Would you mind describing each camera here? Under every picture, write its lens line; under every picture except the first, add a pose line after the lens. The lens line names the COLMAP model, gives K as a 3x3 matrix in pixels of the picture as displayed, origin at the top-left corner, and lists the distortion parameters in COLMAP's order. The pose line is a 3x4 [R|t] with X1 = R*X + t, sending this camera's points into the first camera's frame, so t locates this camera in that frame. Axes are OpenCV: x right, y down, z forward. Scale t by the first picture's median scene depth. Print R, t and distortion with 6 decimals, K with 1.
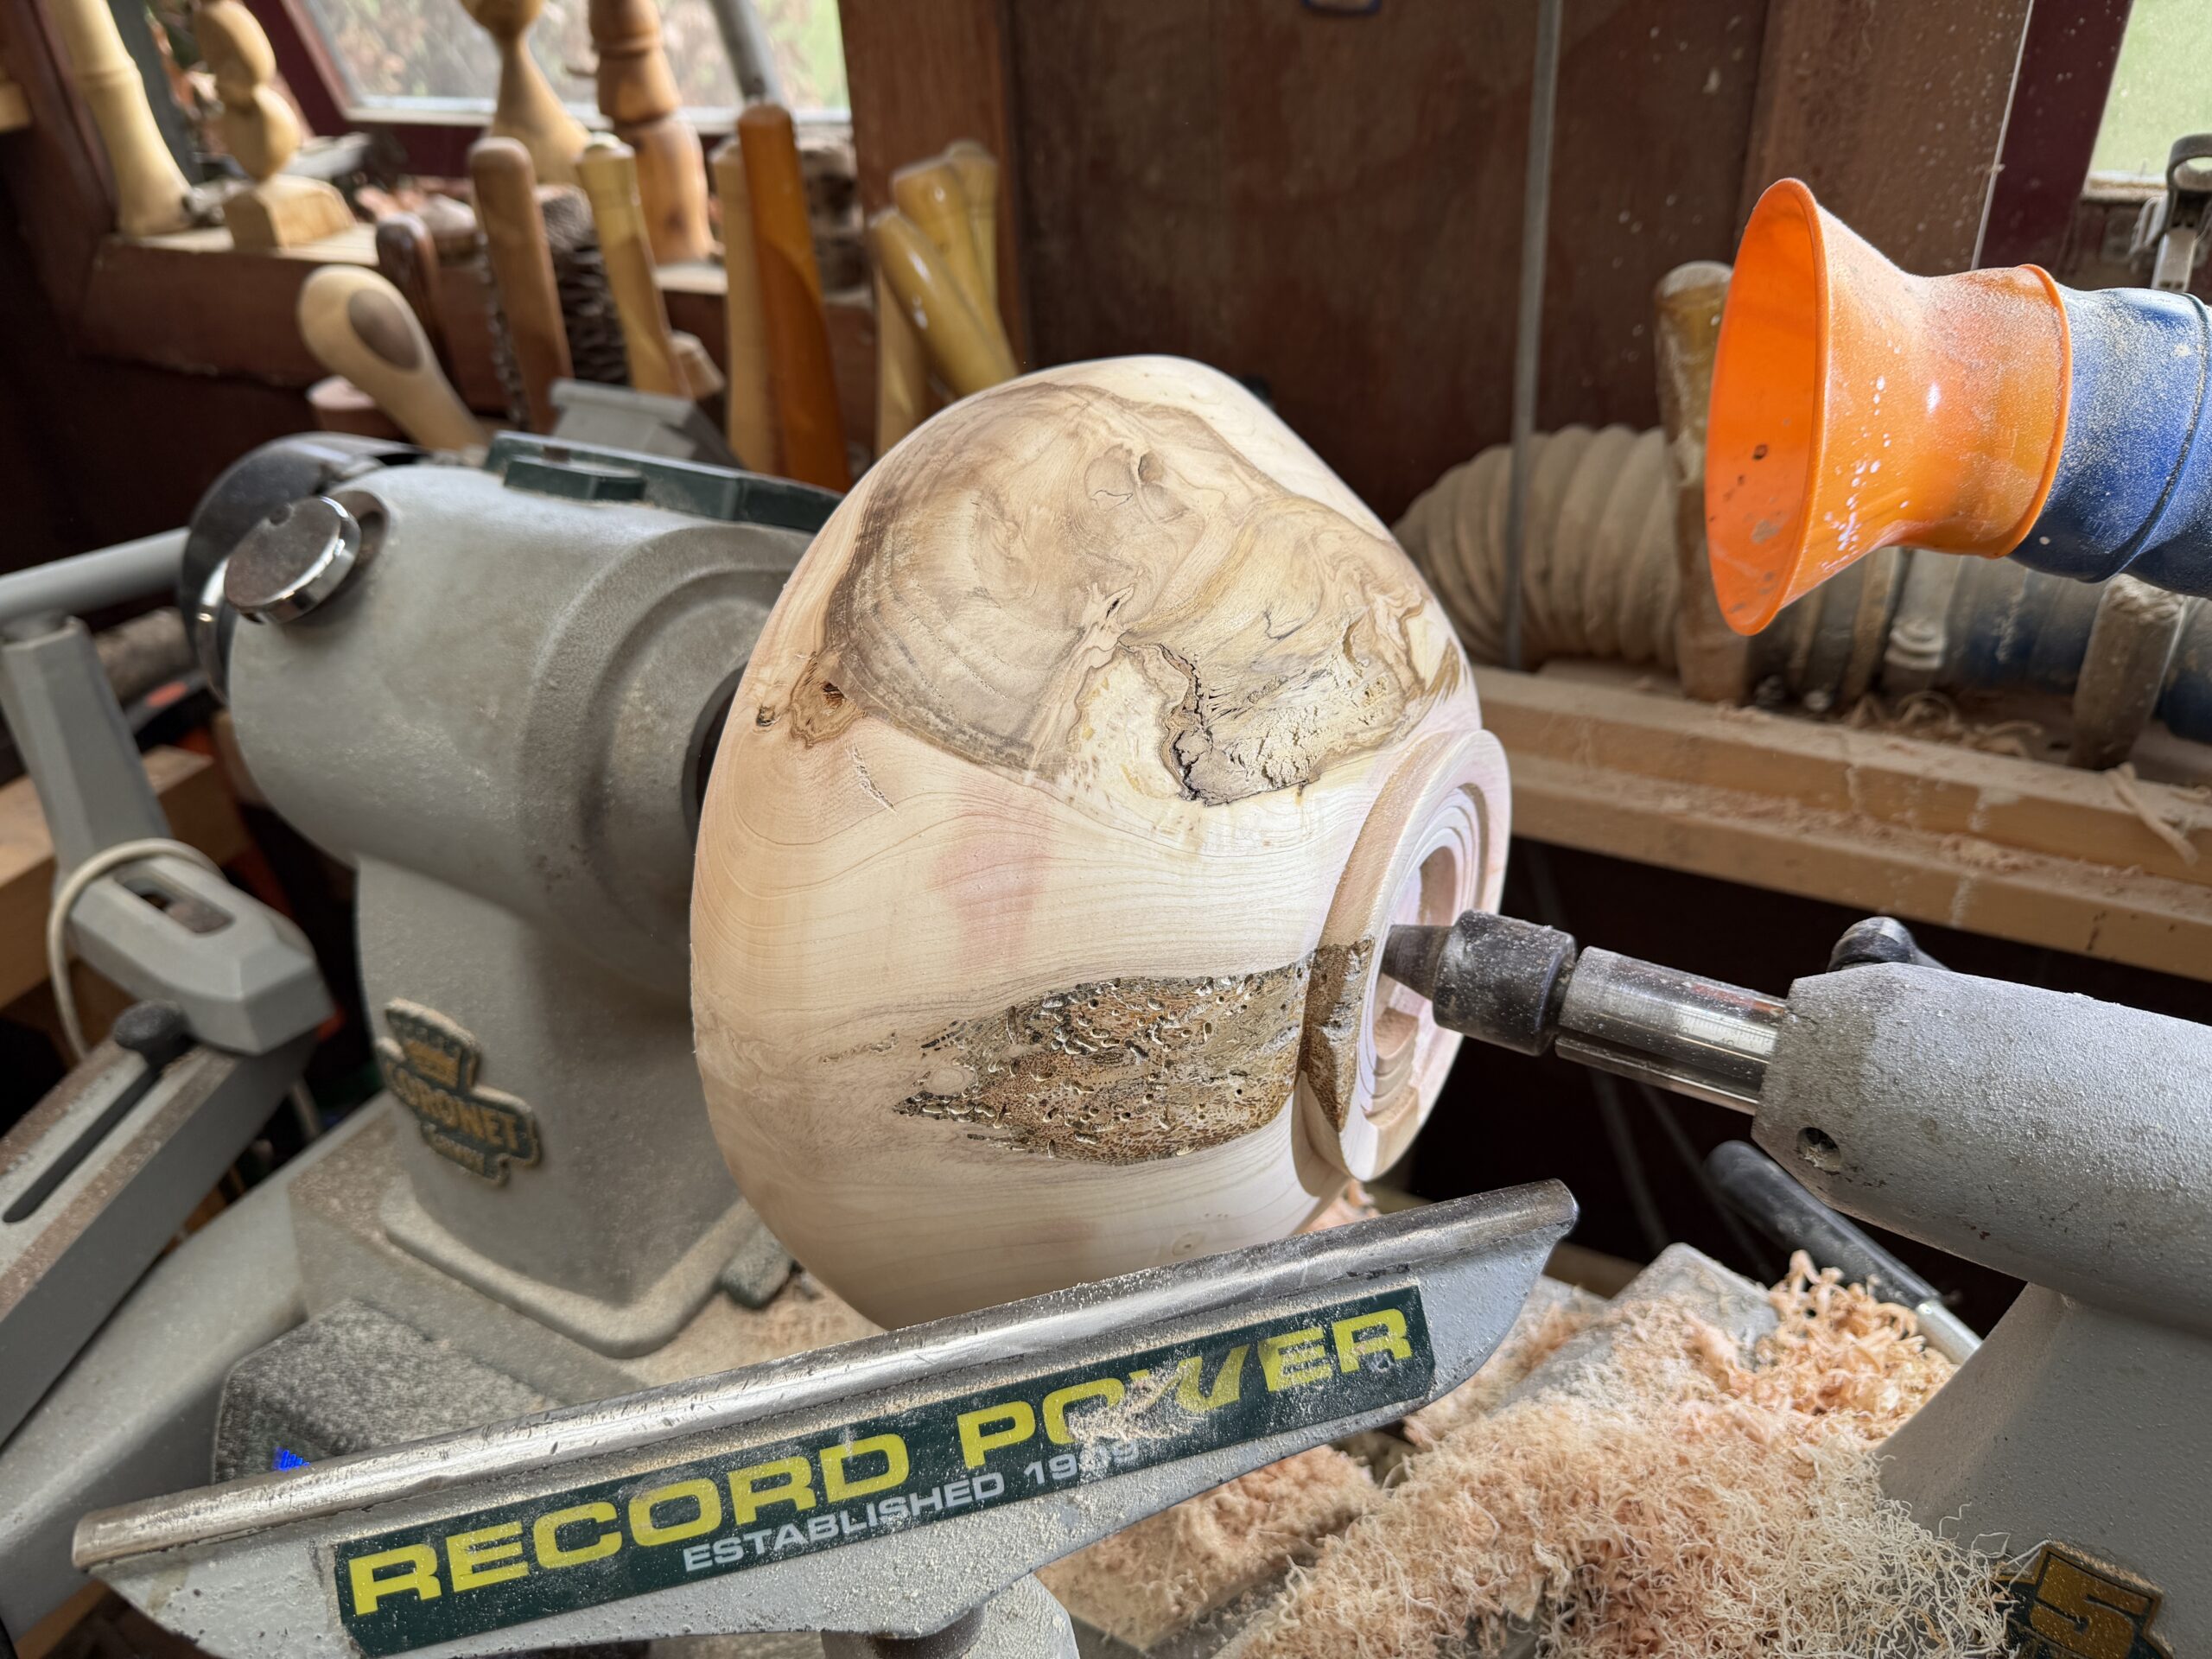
lens RADIAL K [[1616.8, 0, 1089.4], [0, 1616.8, 843.2], [0, 0, 1]] dist [-0.013628, 0.003288]
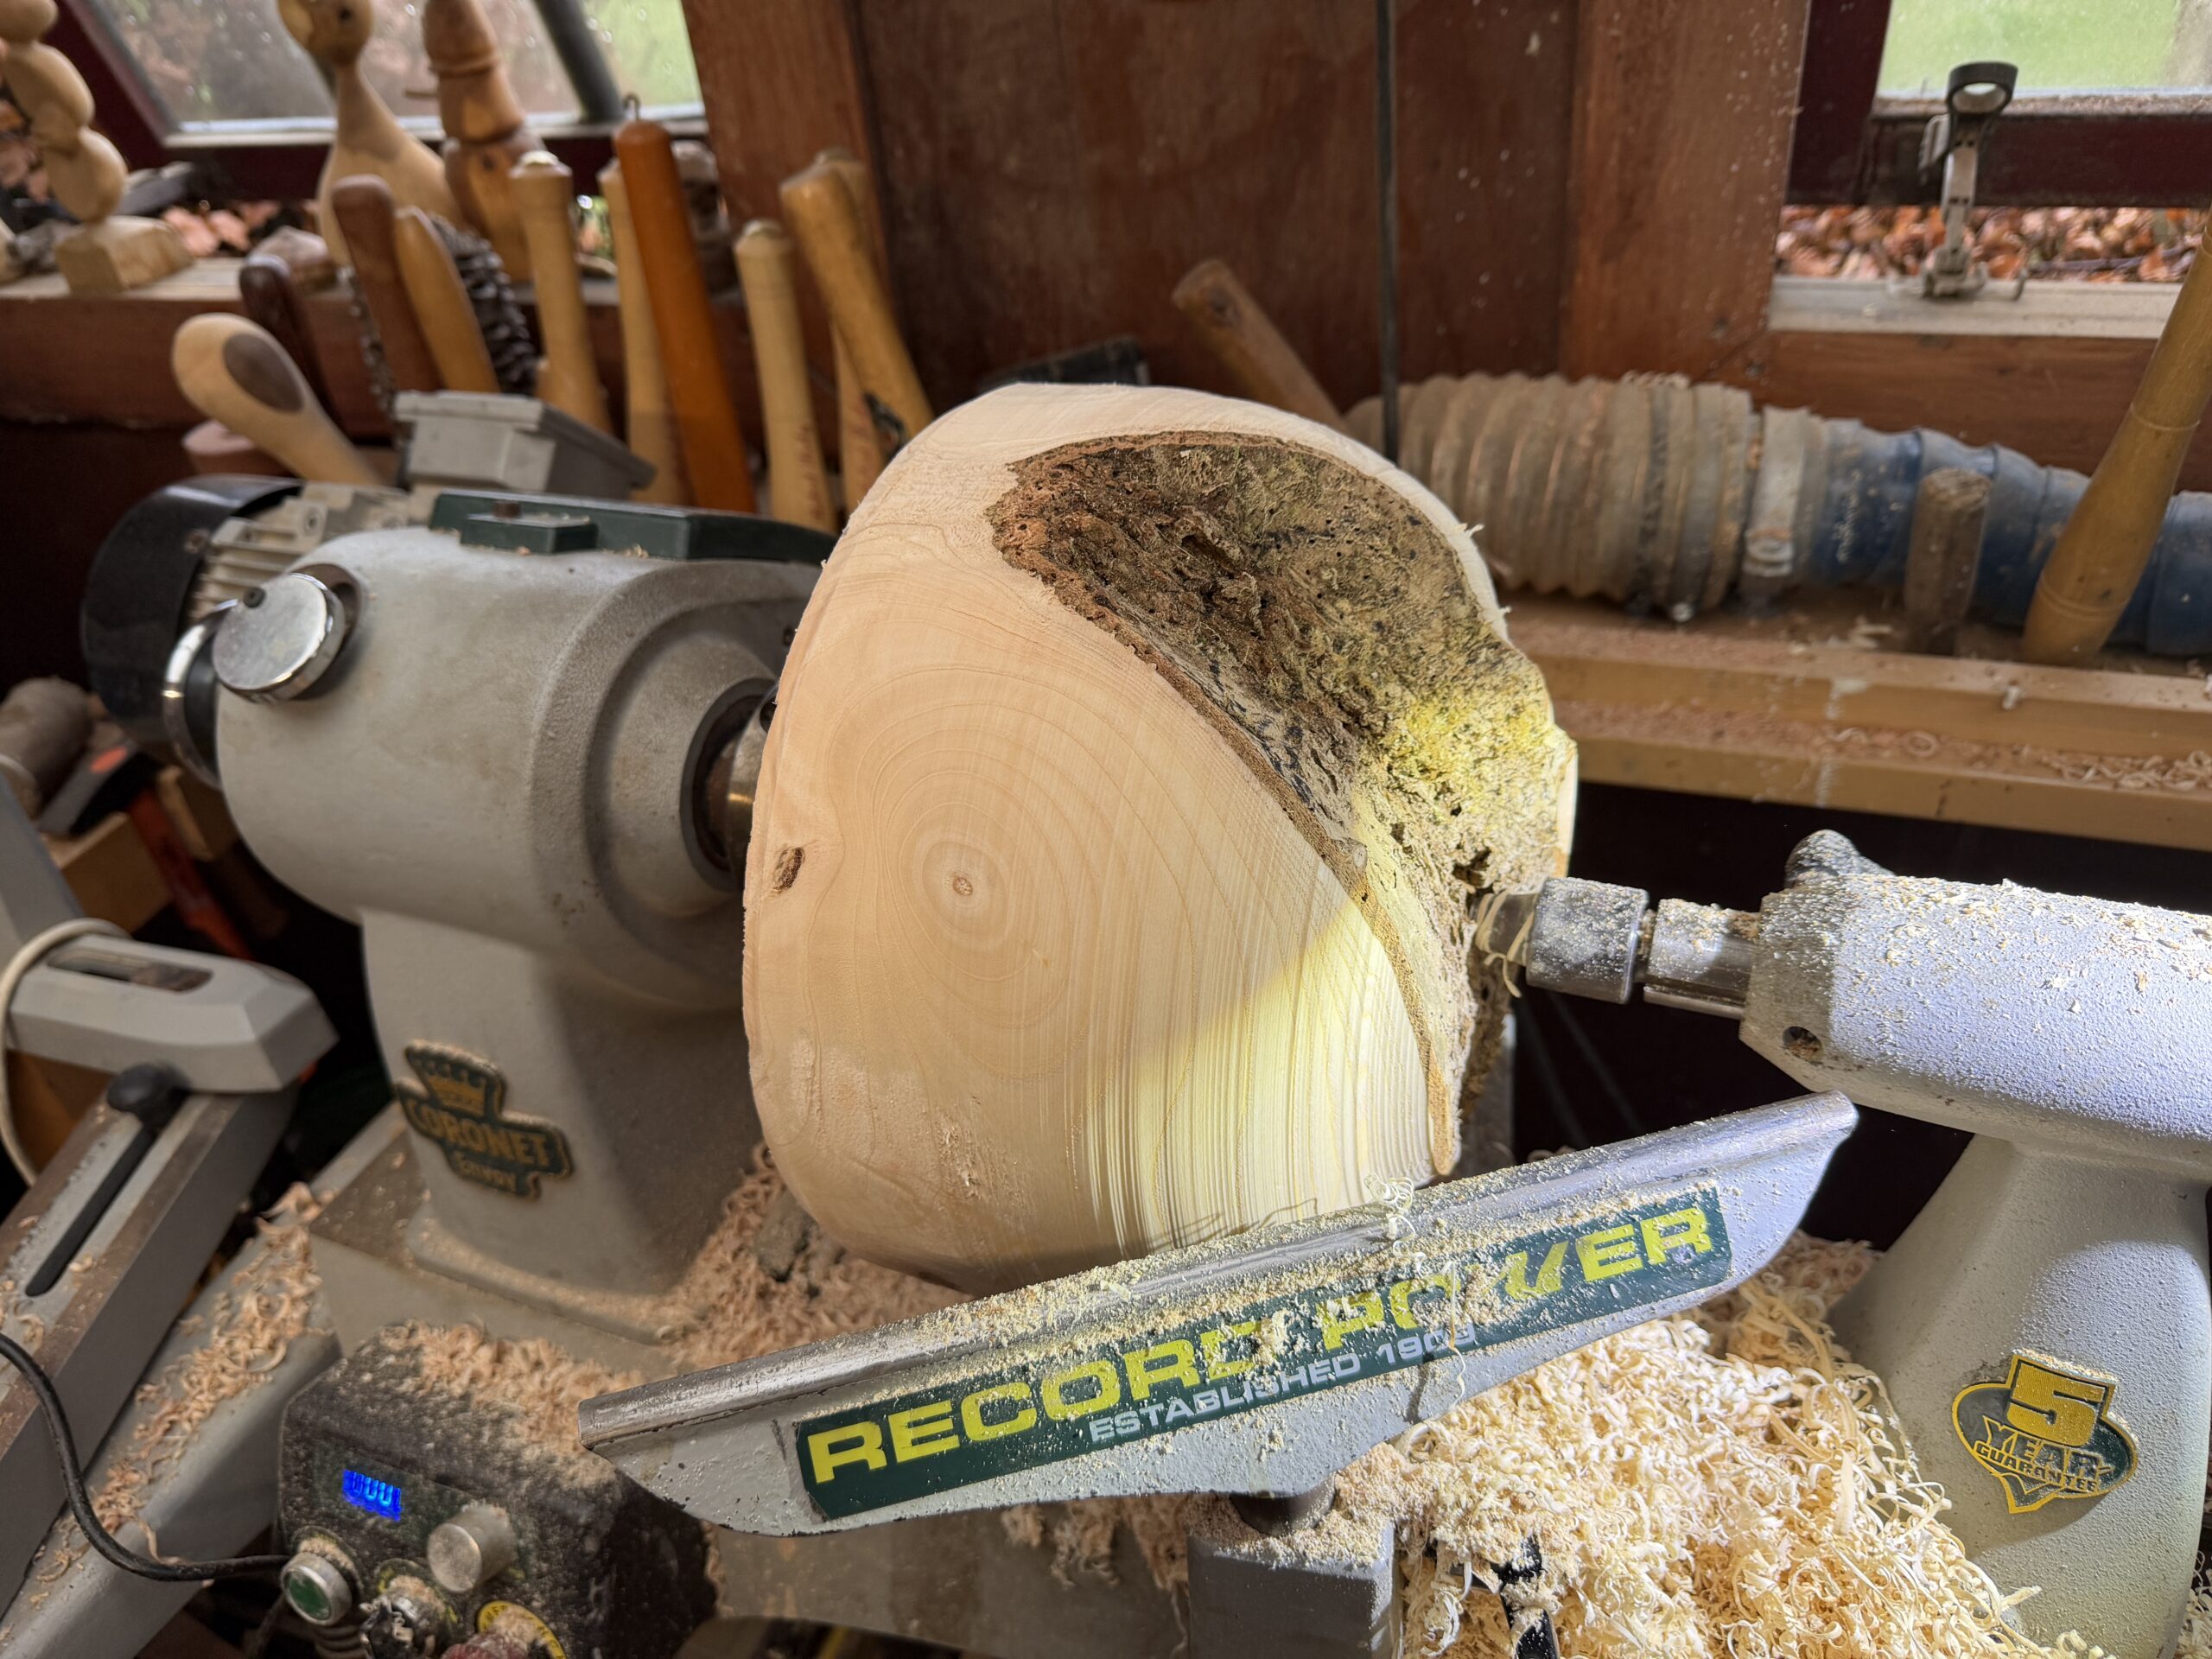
lens RADIAL K [[1616.8, 0, 1089.4], [0, 1616.8, 843.2], [0, 0, 1]] dist [-0.013628, 0.003288]
pose [[0.991438, -0.108926, 0.072015, -0.043638], [0.106095, 0.993467, 0.042042, -0.023409], [-0.076124, -0.034041, 0.996517, -0.066538]]
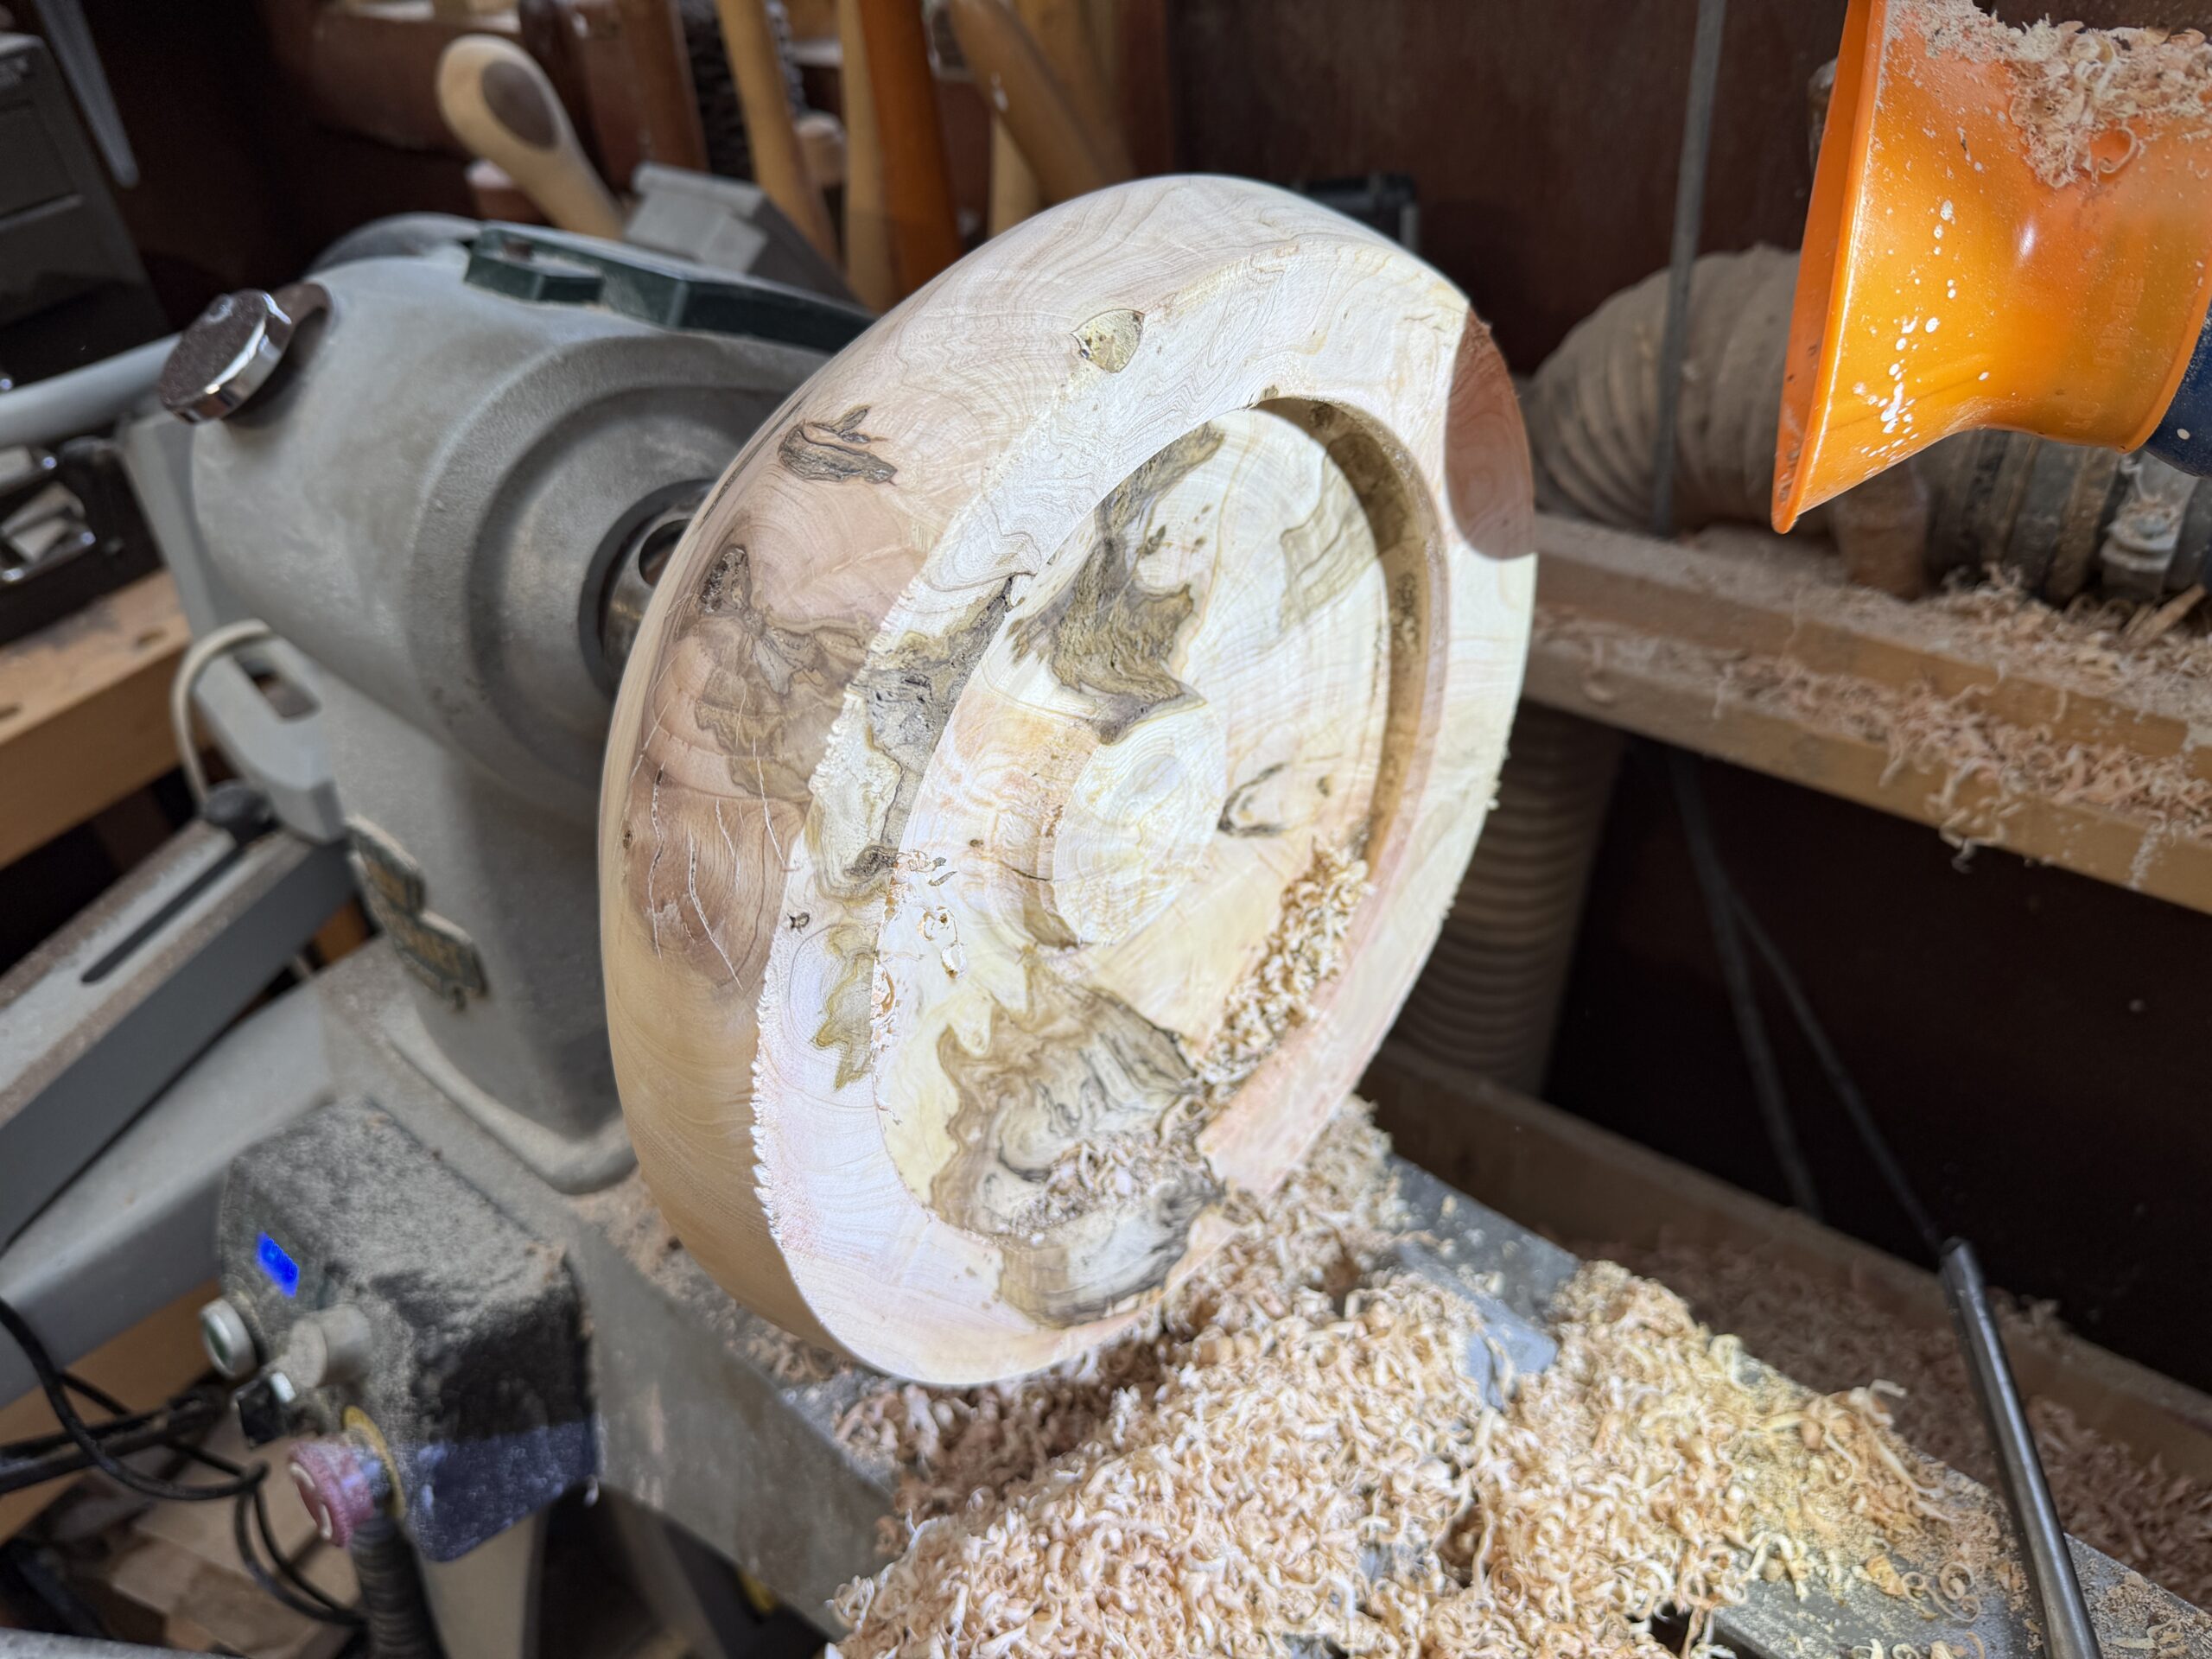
lens RADIAL K [[1616.8, 0, 1089.4], [0, 1616.8, 843.2], [0, 0, 1]] dist [-0.013628, 0.003288]
pose [[0.981020, 0.093710, -0.169761, 0.144716], [-0.073451, 0.989817, 0.121931, -0.032071], [0.179458, -0.107147, 0.977913, 0.094192]]
